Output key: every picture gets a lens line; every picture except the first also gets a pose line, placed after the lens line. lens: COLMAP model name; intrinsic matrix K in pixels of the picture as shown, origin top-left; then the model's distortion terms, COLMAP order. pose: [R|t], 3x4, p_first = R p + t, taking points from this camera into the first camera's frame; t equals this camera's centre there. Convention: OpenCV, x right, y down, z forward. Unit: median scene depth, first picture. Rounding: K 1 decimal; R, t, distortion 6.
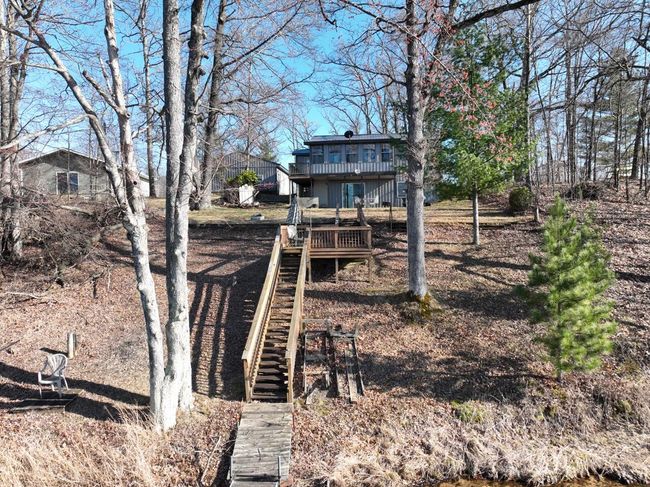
lens RADIAL K [[456.7, 0, 325.4], [0, 456.7, 244.4], [0, 0, 1]] dist [0.002817, 0.003406]
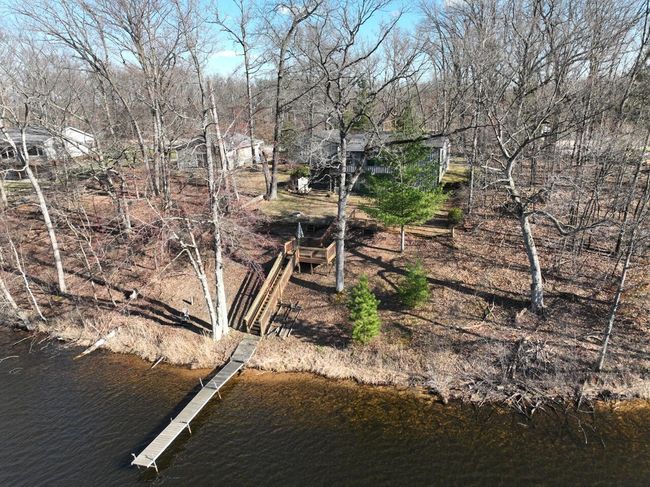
lens RADIAL K [[456.7, 0, 324.8], [0, 456.7, 246.3], [0, 0, 1]] dist [0.002817, 0.003406]
pose [[0.953745, 0.085921, -0.288077, 0.953165], [-0.008718, 0.965787, 0.259189, -0.819778], [0.300491, -0.244689, 0.921863, -1.170626]]
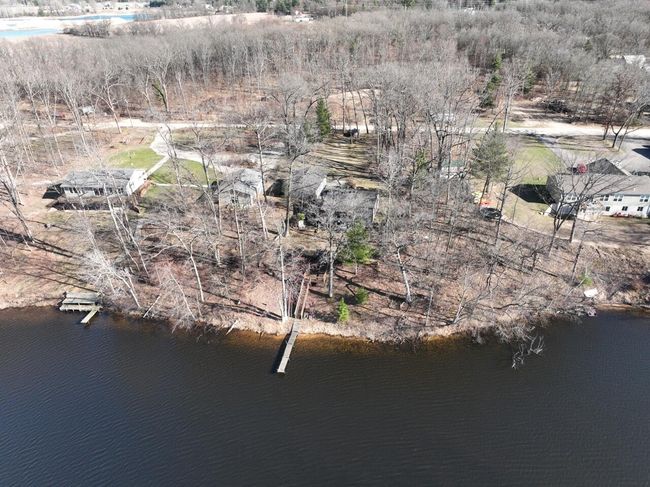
lens RADIAL K [[456.7, 0, 324.2], [0, 456.7, 242.2], [0, 0, 1]] dist [0.002817, 0.003406]
pose [[0.984097, 0.087022, -0.154855, 1.125696], [-0.005508, 0.886308, 0.463063, -3.564734], [0.177546, -0.454847, 0.872692, -4.045587]]
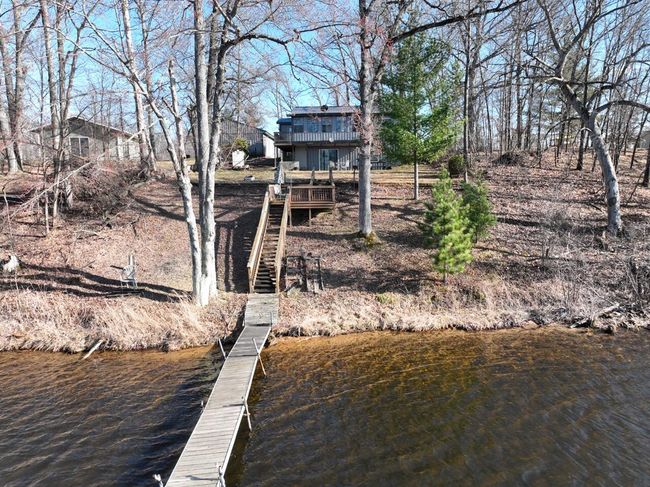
lens RADIAL K [[456.7, 0, 326.0], [0, 456.7, 244.5], [0, 0, 1]] dist [0.002817, 0.003406]
pose [[0.999398, 0.000630, 0.034684, 0.037524], [-0.003606, 0.996305, 0.085813, 0.029301], [-0.034502, -0.085887, 0.995707, -0.572191]]
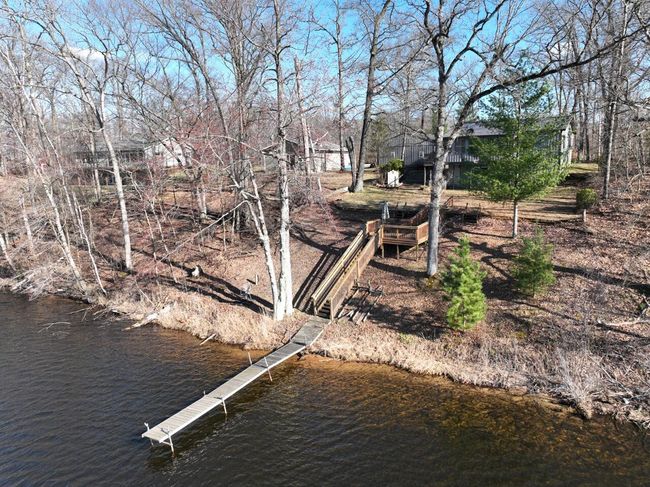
lens RADIAL K [[456.7, 0, 323.9], [0, 456.7, 245.6], [0, 0, 1]] dist [0.002817, 0.003406]
pose [[0.871242, 0.088844, -0.482747, 0.864856], [-0.013316, 0.987399, 0.157687, -0.328592], [0.490674, -0.130956, 0.861446, -0.801843]]
